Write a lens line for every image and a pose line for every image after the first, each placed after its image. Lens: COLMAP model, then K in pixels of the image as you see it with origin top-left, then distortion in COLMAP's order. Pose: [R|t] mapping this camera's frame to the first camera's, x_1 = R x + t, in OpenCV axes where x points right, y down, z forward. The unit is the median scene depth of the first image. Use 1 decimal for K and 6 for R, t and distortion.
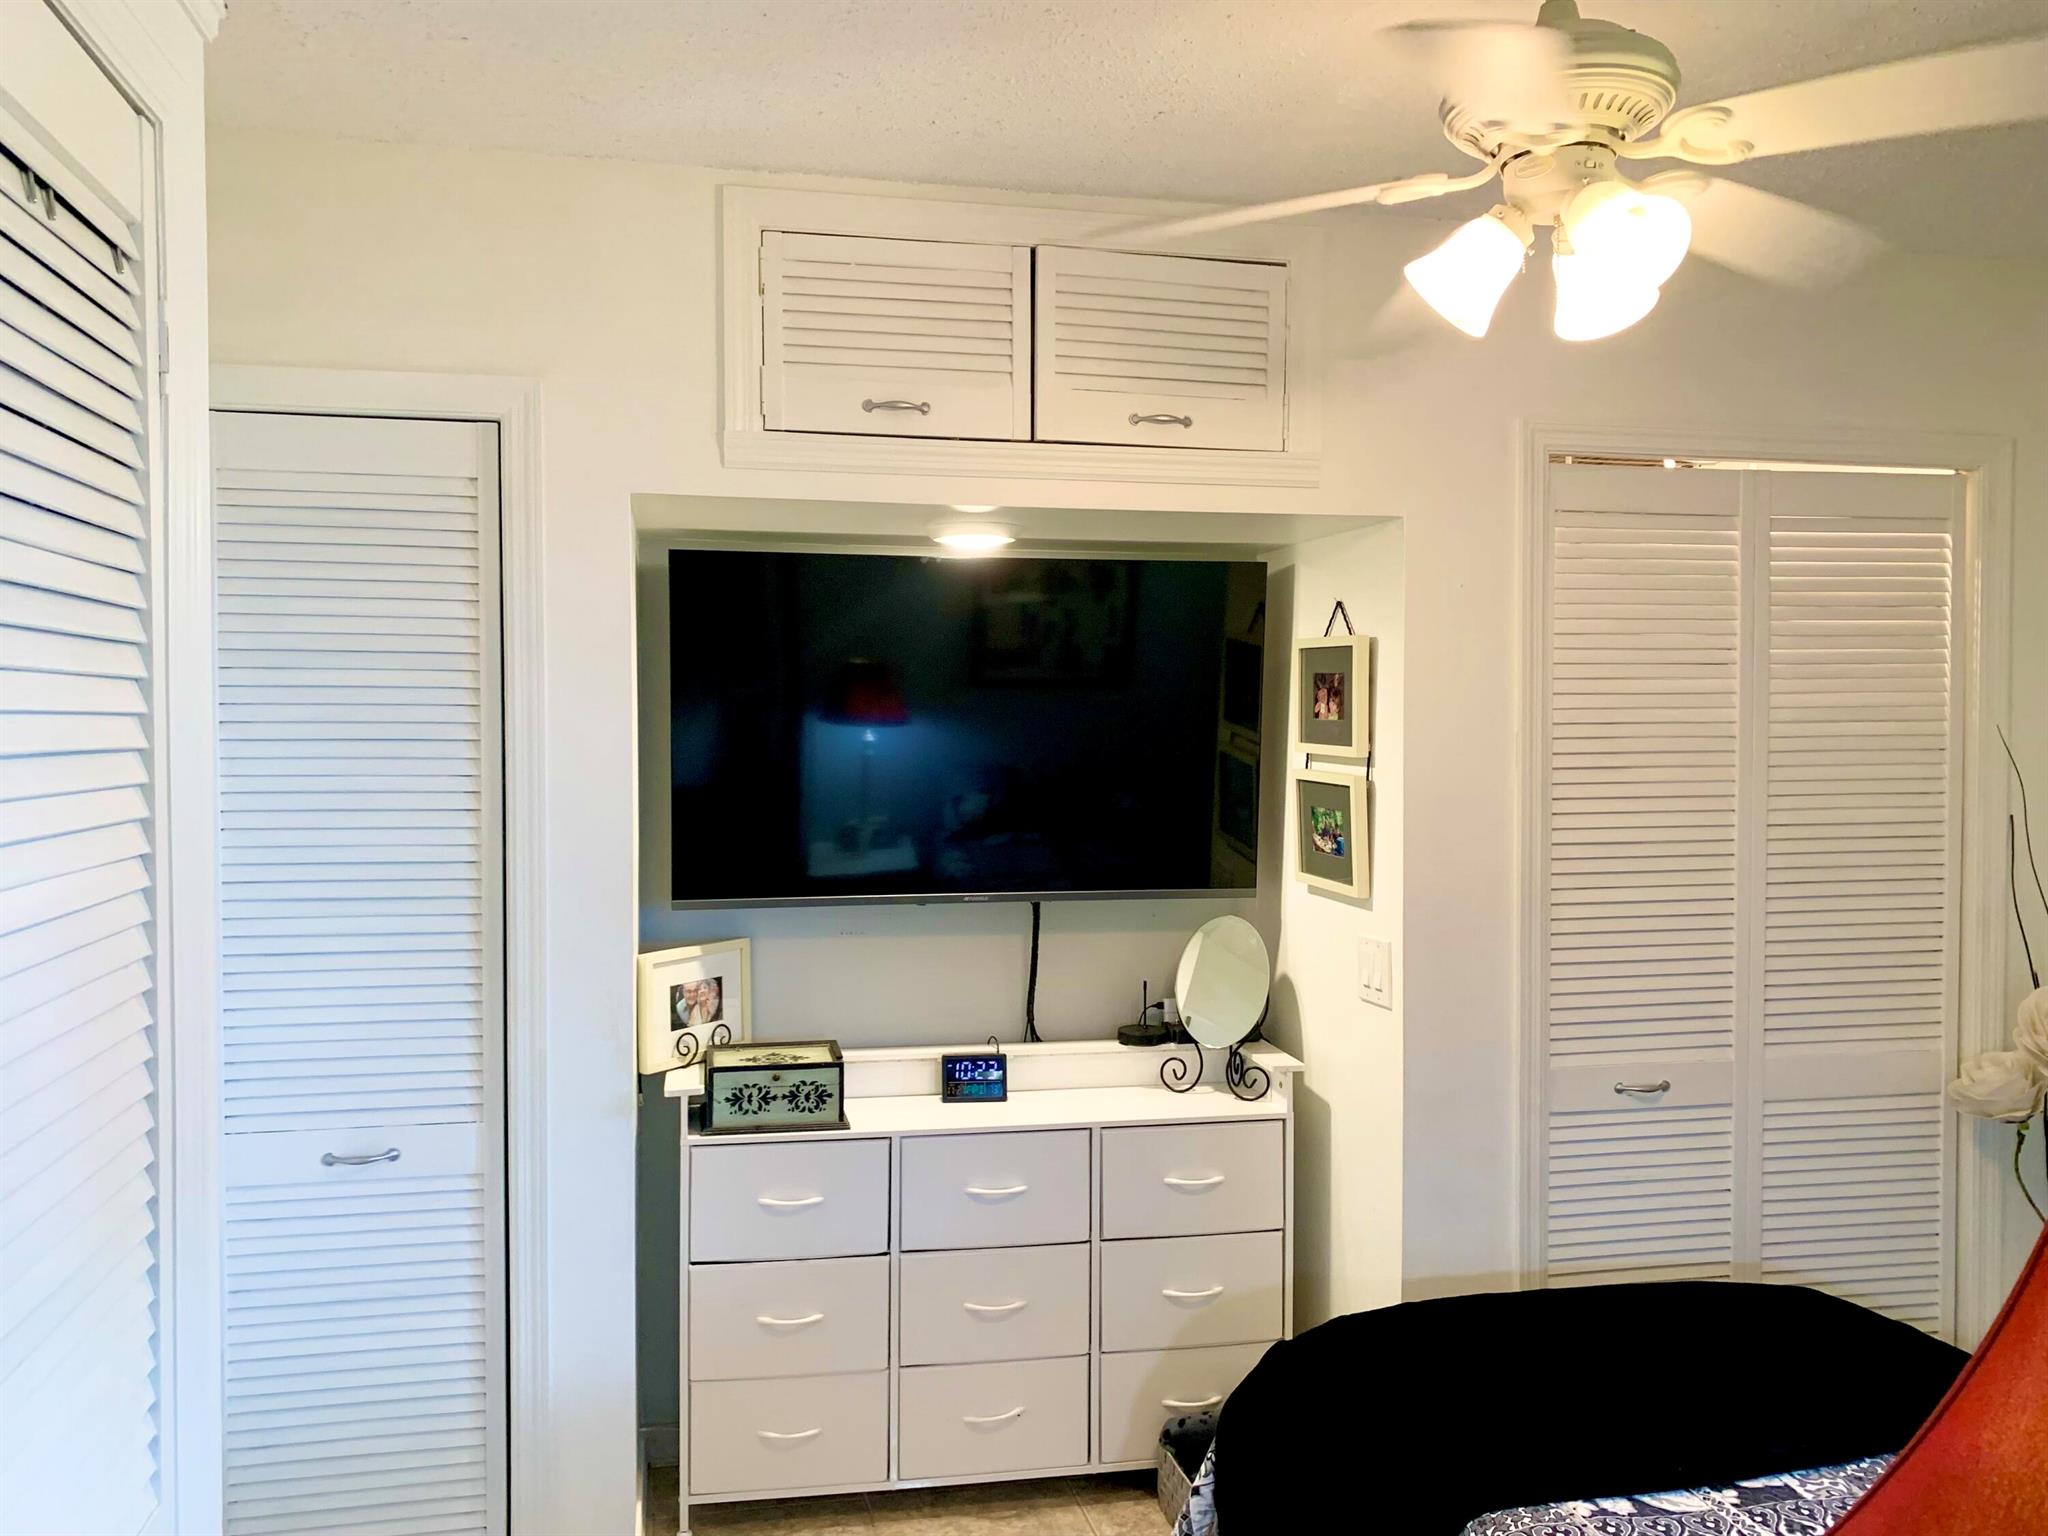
lens RADIAL K [[1572.0, 0, 980.3], [0, 1572.0, 748.9], [0, 0, 1]] dist [0.041851, -0.054146]
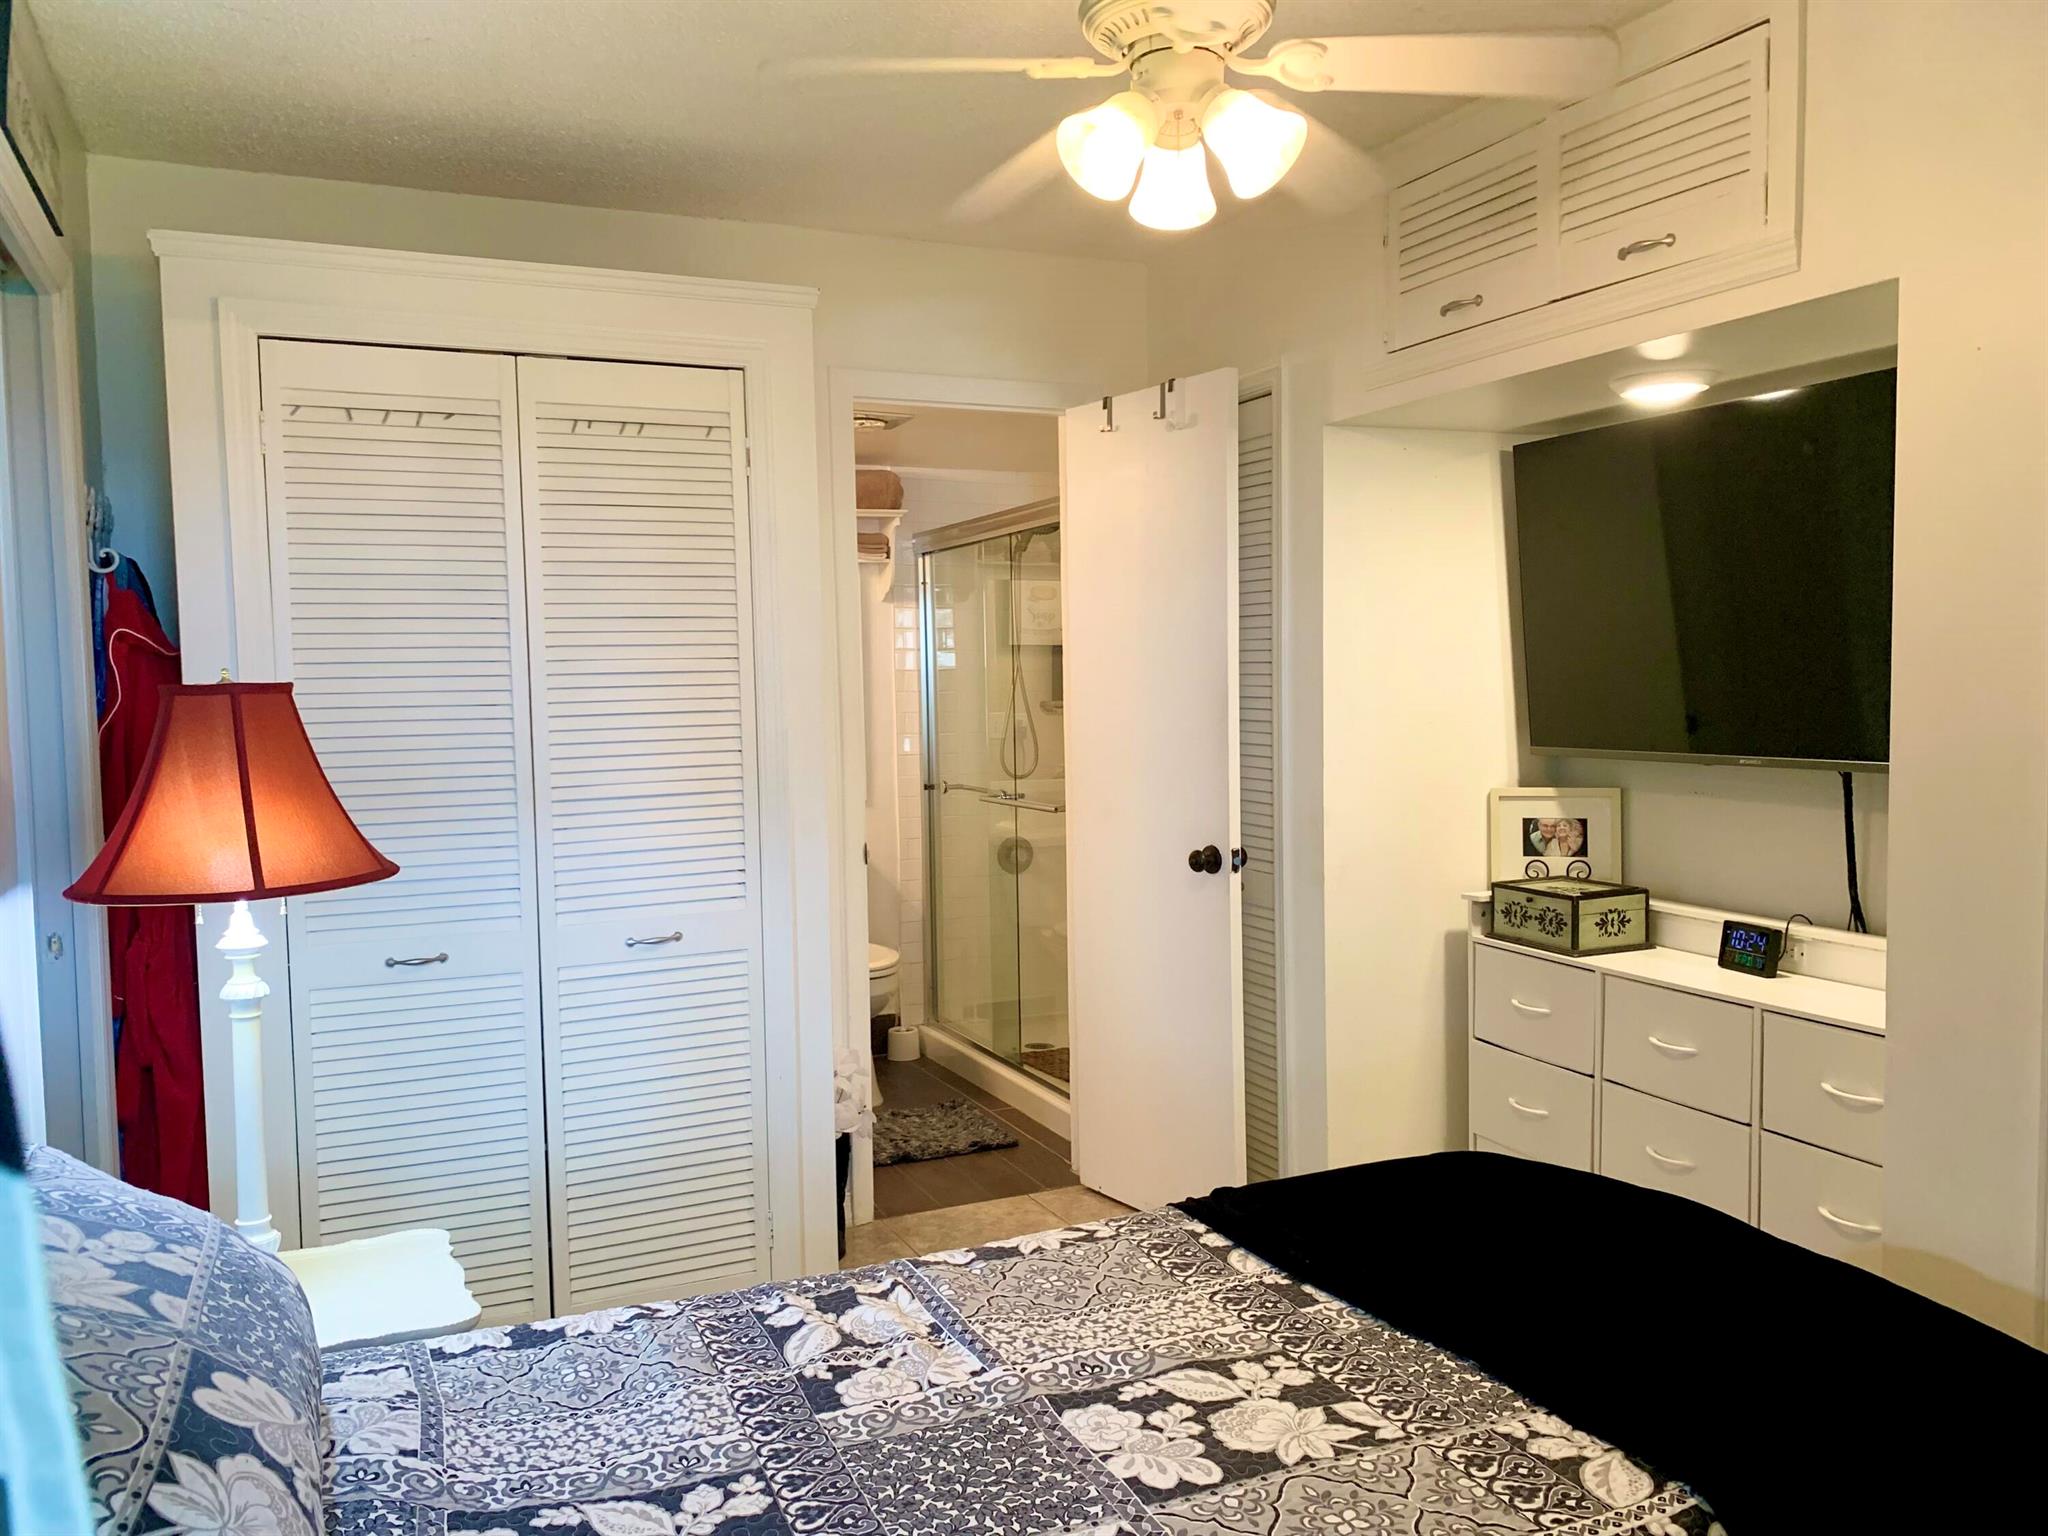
lens RADIAL K [[1572.0, 0, 1012.4], [0, 1572.0, 766.6], [0, 0, 1]] dist [0.041851, -0.054146]
pose [[0.225563, 0.053902, -0.972736, 0.872043], [0.007111, 0.998351, 0.056970, 0.042198], [0.974203, -0.019768, 0.224808, 0.364127]]
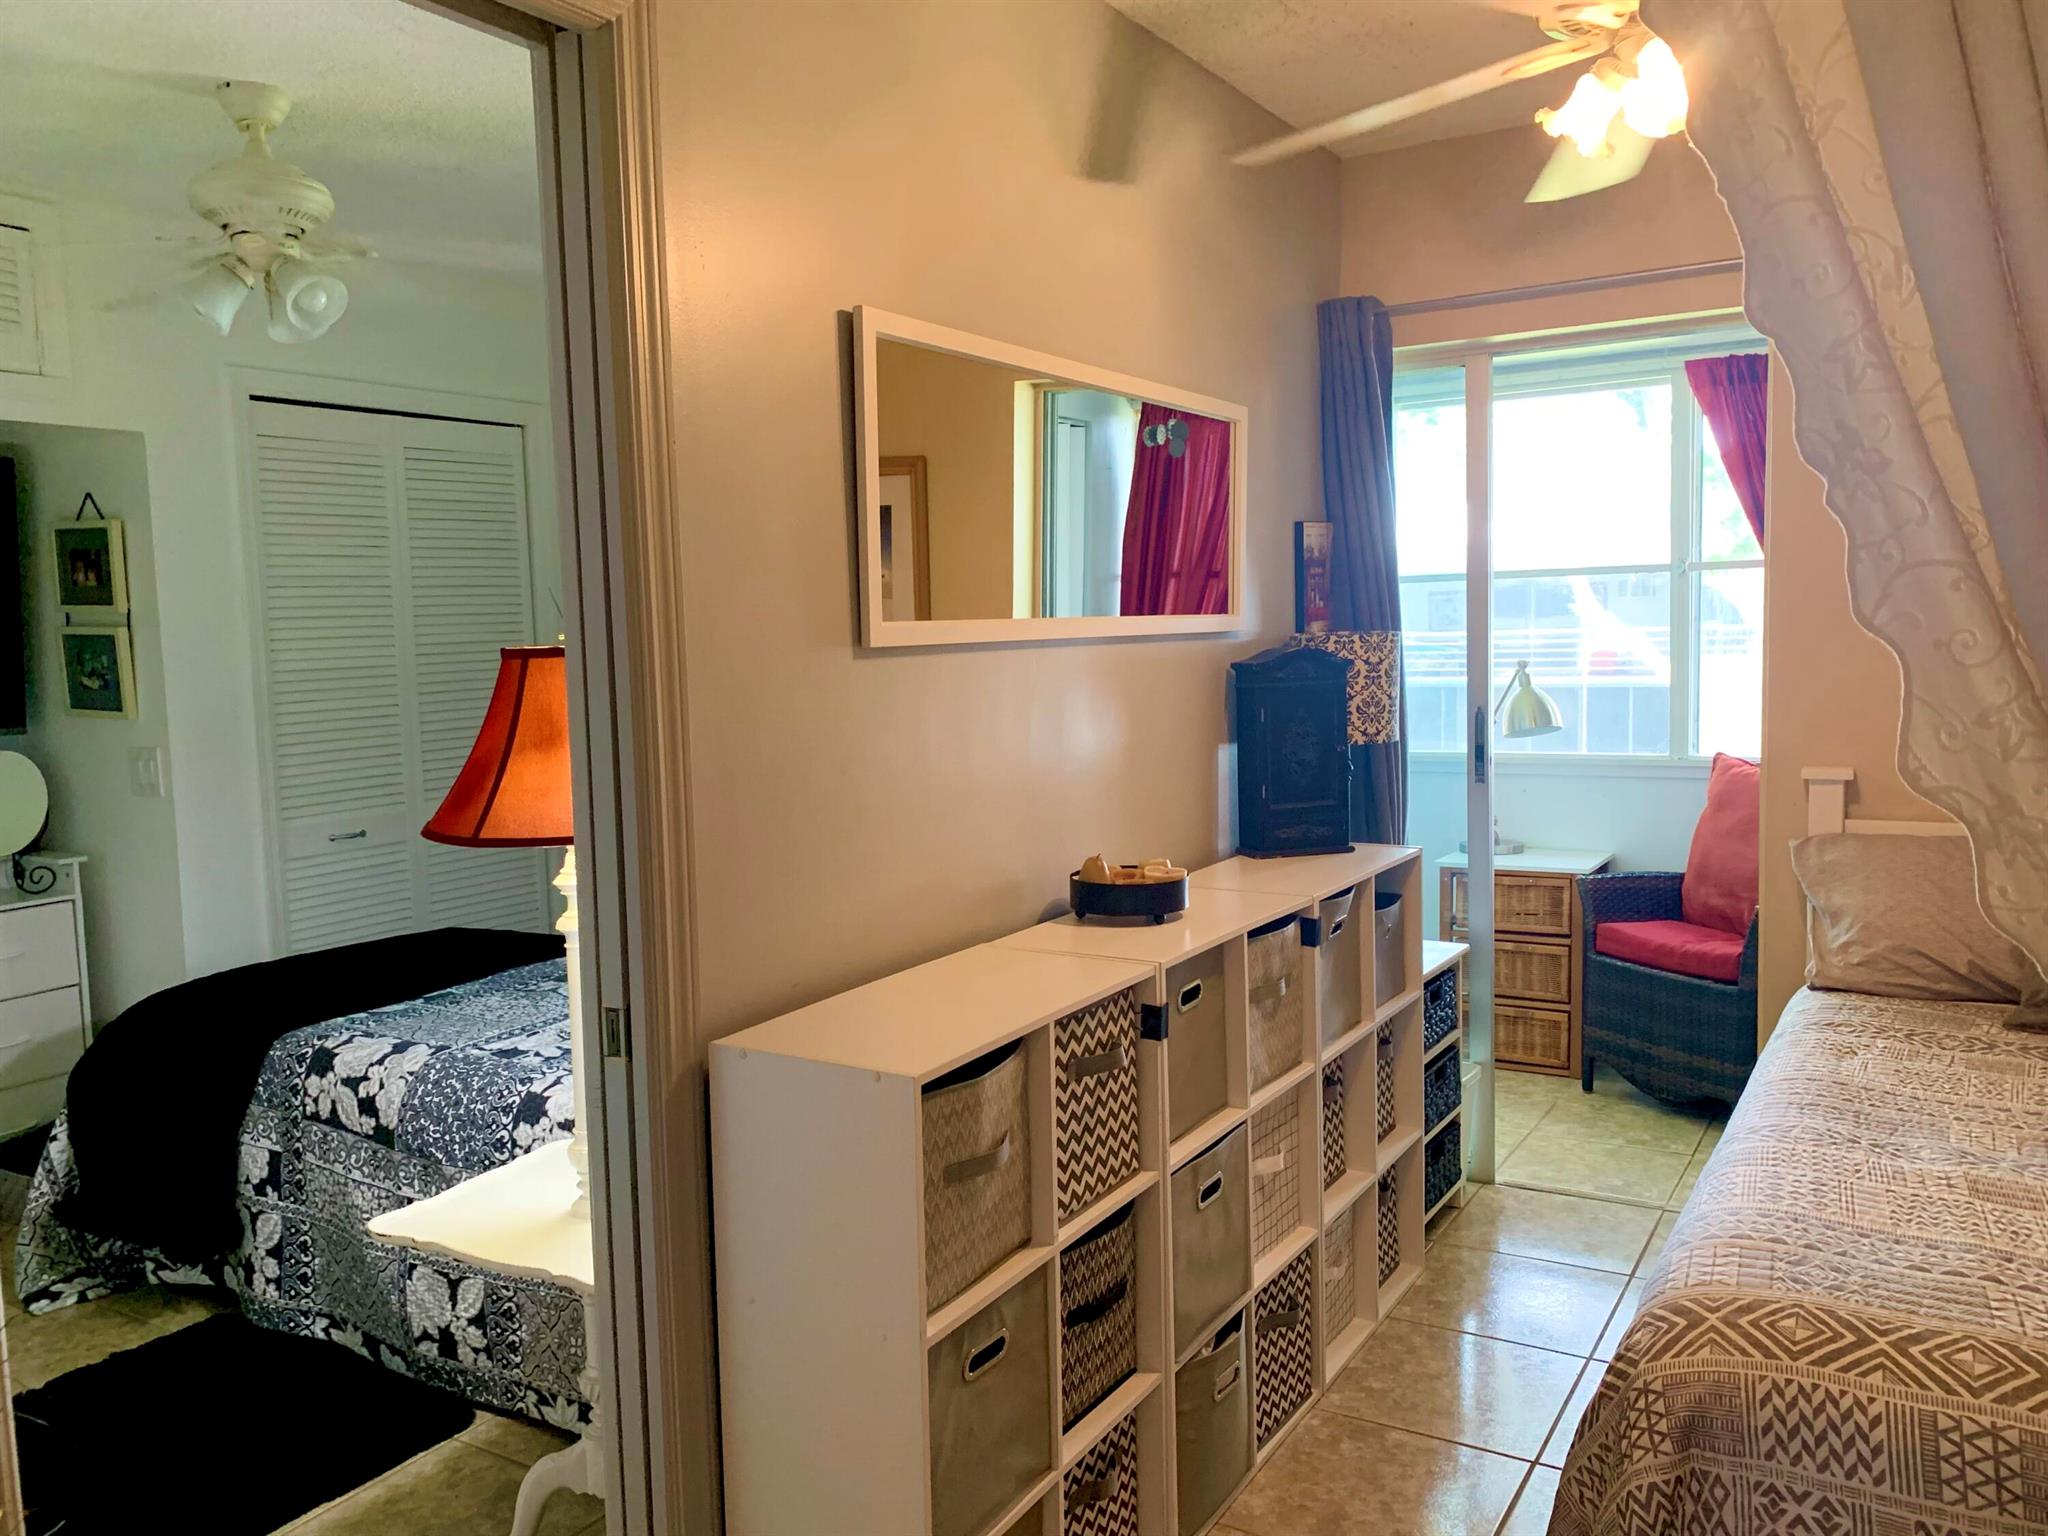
lens RADIAL K [[1572.0, 0, 1000.4], [0, 1572.0, 762.7], [0, 0, 1]] dist [0.041851, -0.054146]
pose [[0.687940, -0.087339, 0.720493, -0.210421], [0.038411, 0.995723, 0.084028, 0.045318], [-0.724750, -0.030131, 0.688353, -0.433528]]
